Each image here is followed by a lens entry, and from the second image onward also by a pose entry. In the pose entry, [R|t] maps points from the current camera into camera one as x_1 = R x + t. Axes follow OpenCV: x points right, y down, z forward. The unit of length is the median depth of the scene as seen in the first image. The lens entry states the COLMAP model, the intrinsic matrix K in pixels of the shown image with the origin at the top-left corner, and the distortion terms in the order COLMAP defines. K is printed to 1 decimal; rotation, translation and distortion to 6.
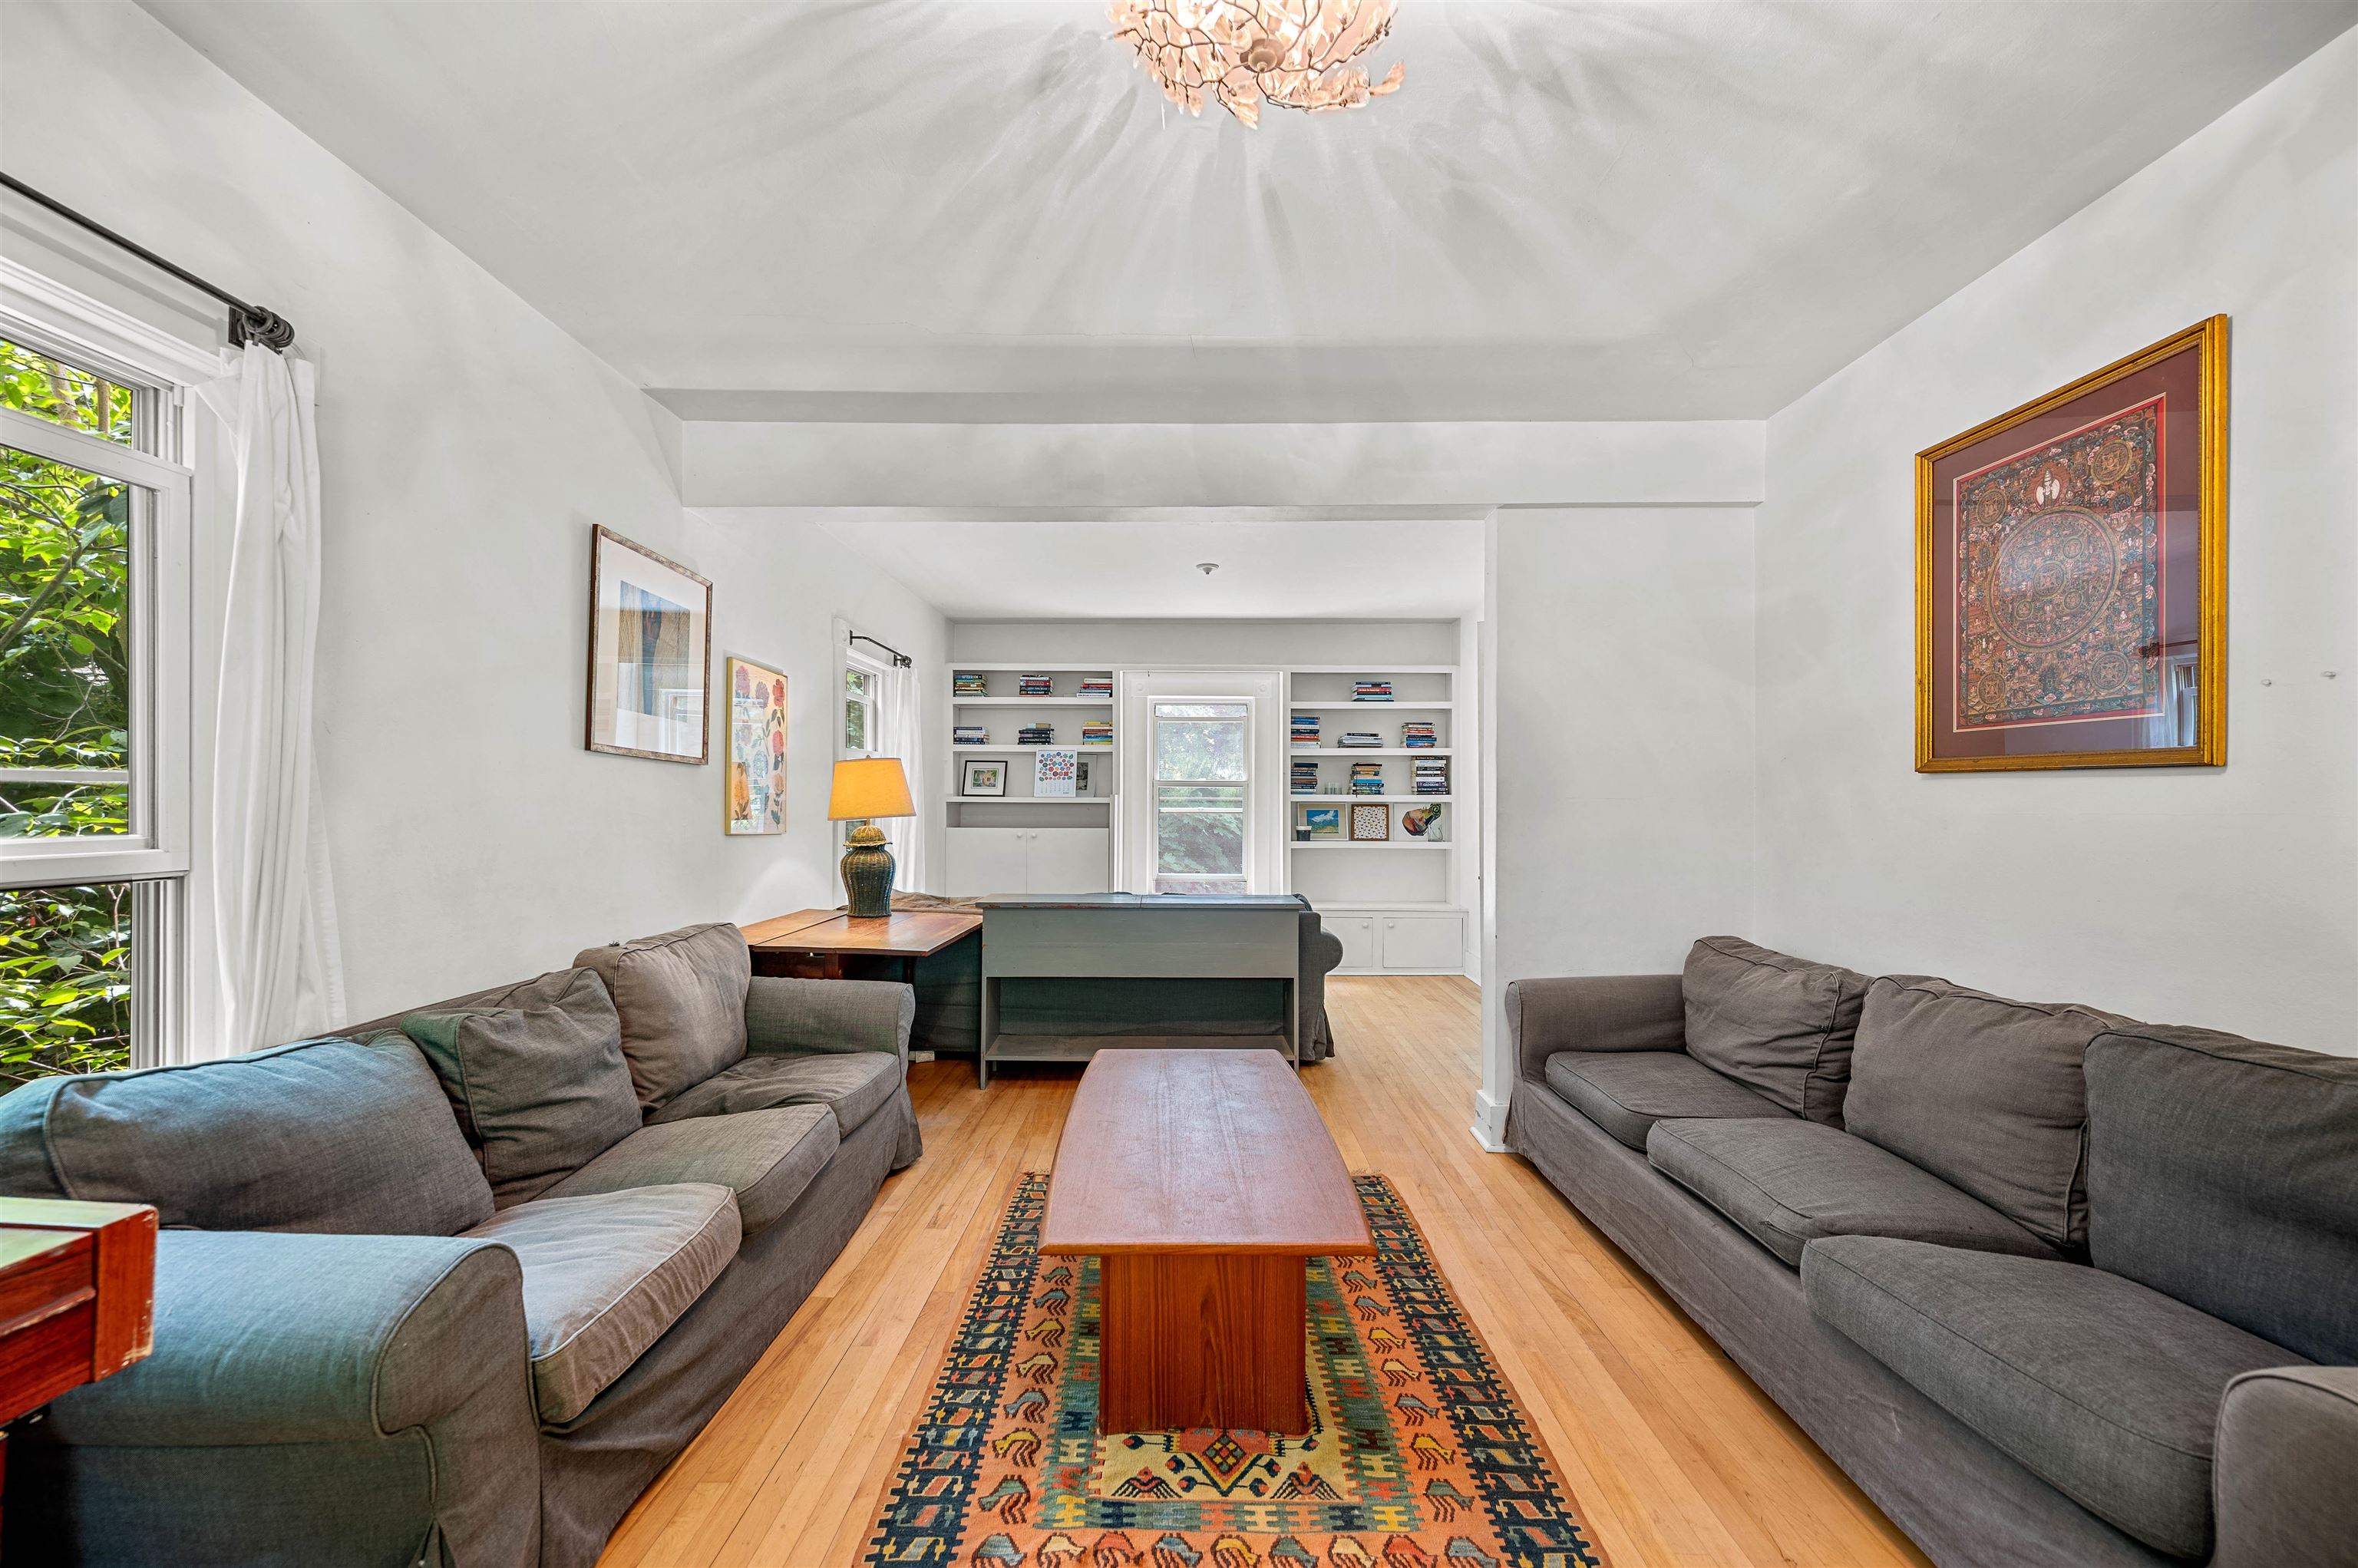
lens RADIAL K [[931.6, 0, 1172.2], [0, 931.6, 793.6], [0, 0, 1]] dist [0.000168, -0.000143]
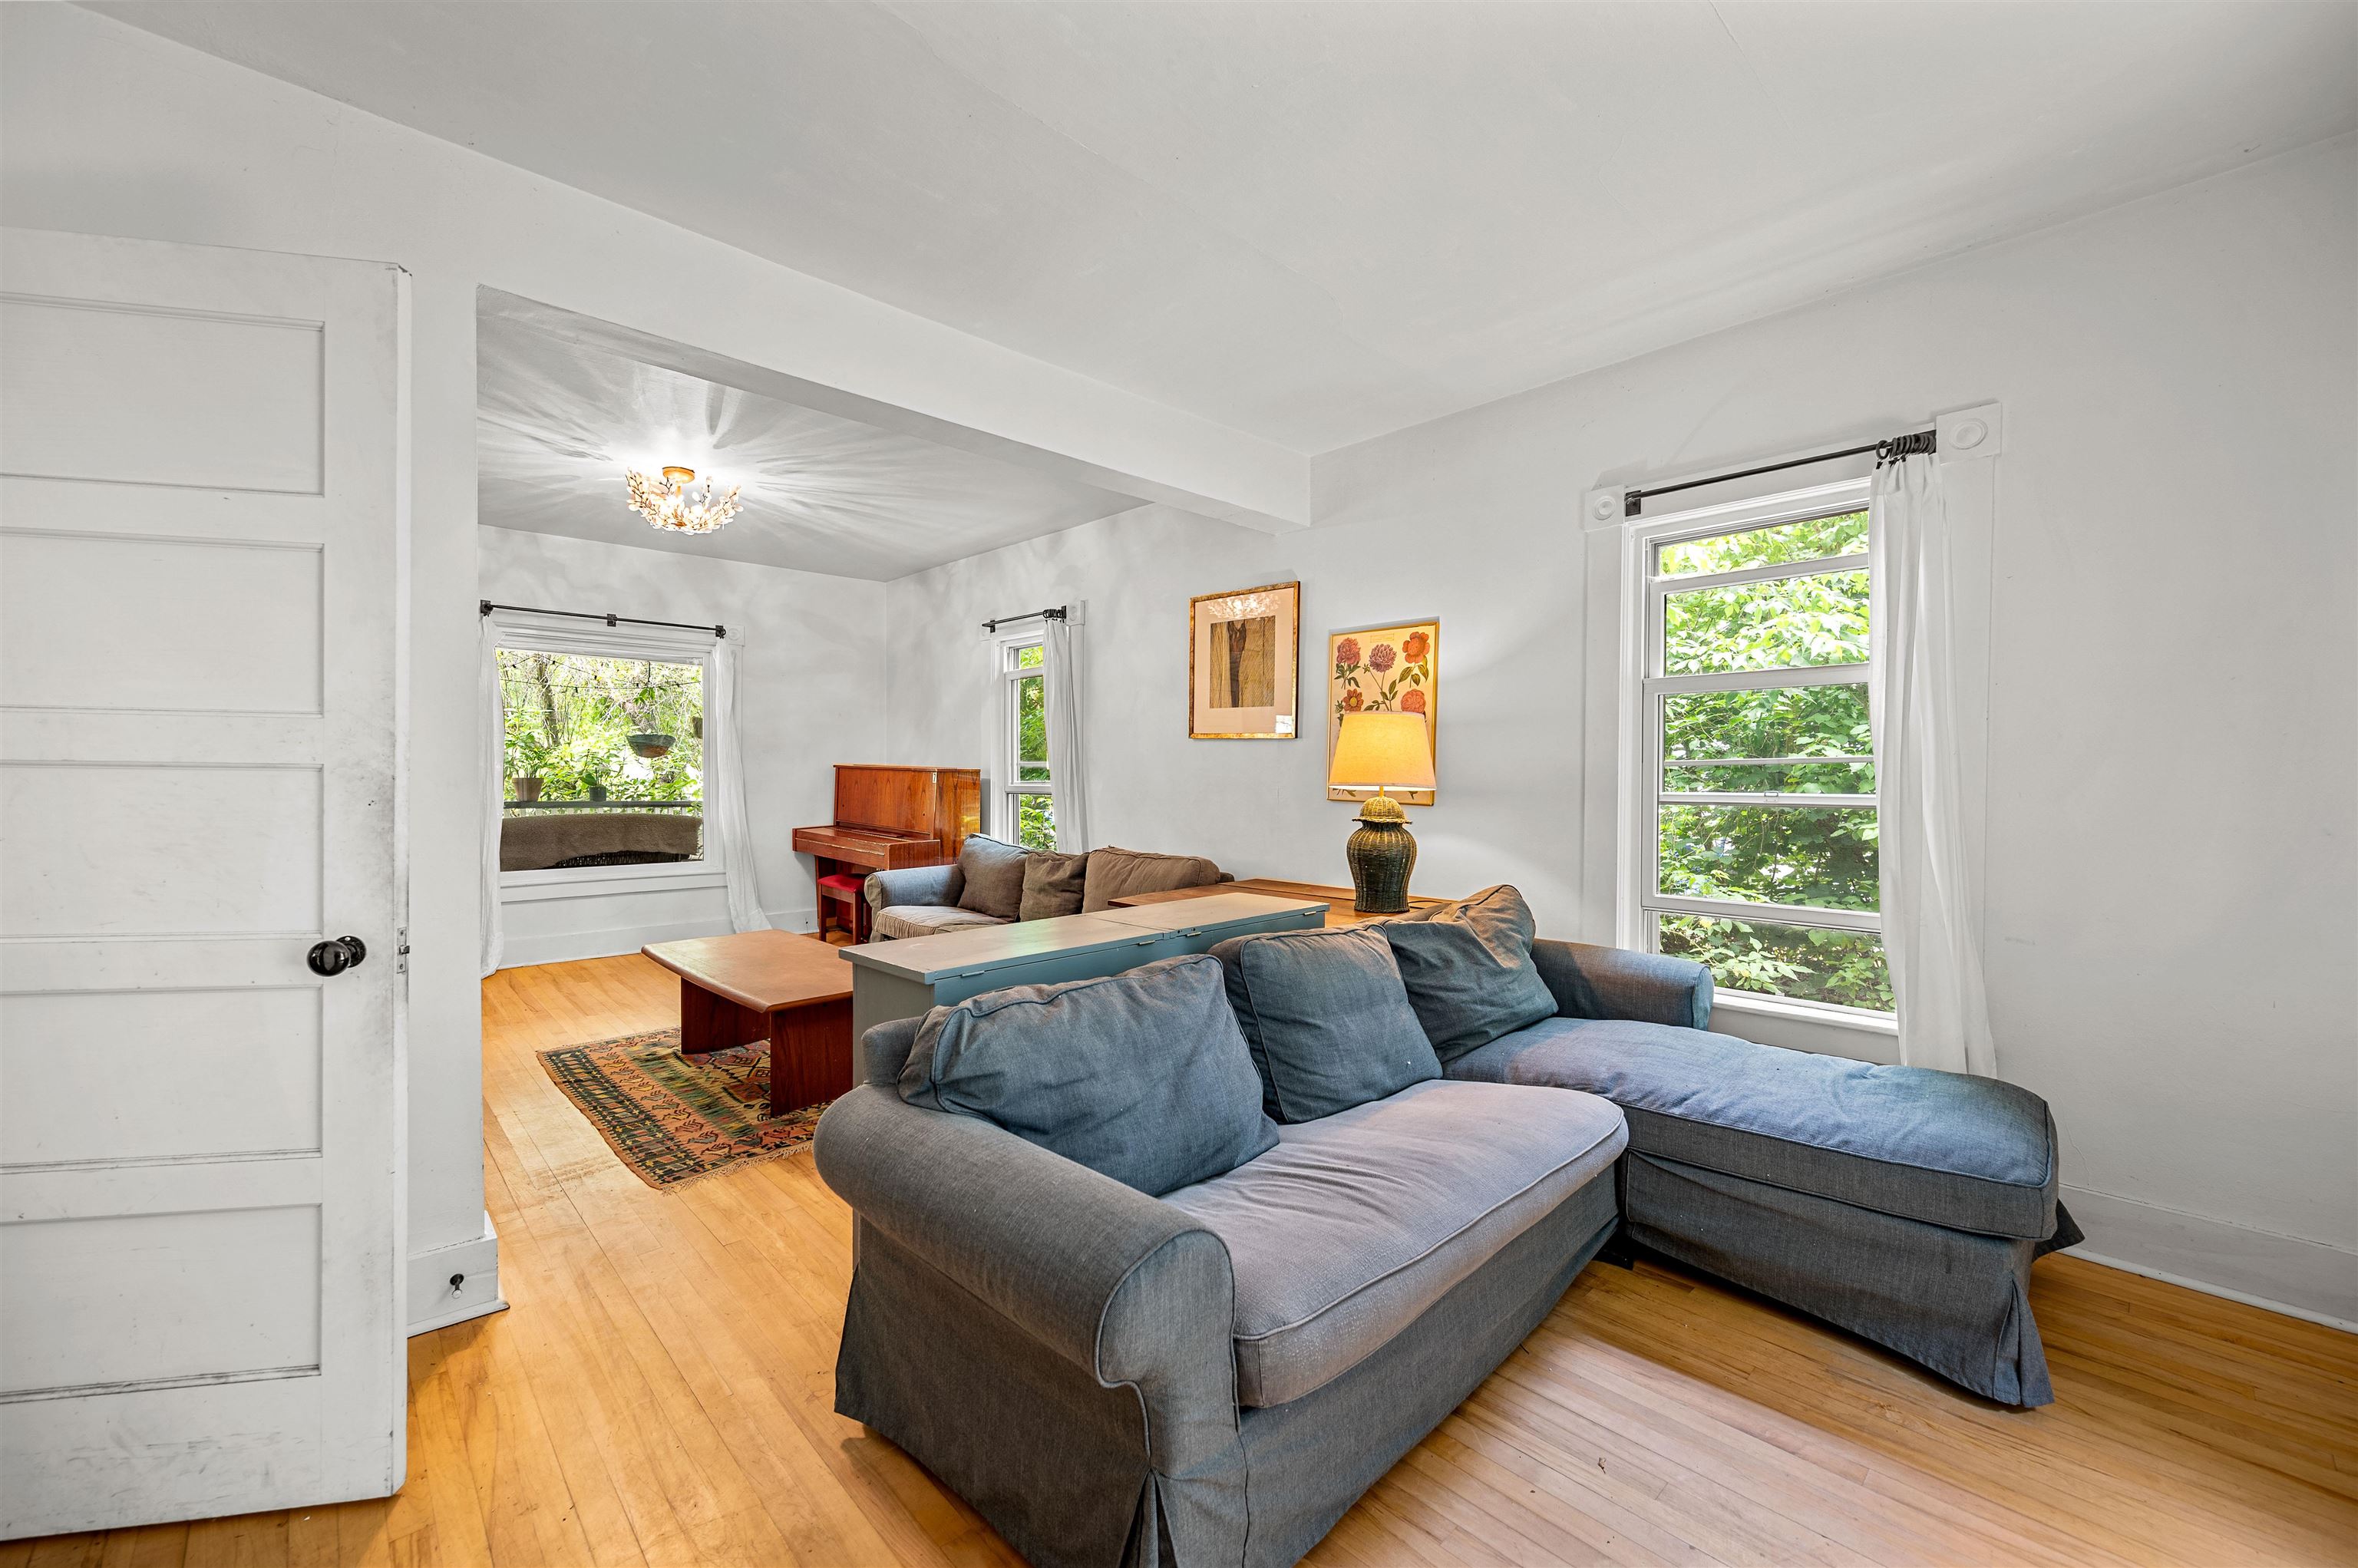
lens RADIAL K [[931.6, 0, 1172.2], [0, 931.6, 793.6], [0, 0, 1]] dist [0.000168, -0.000143]
pose [[-0.716056, 0.003477, -0.698035, 0.691842], [-0.001857, 0.999975, 0.006886, 0.050041], [0.698041, 0.006227, -0.716031, 2.770459]]
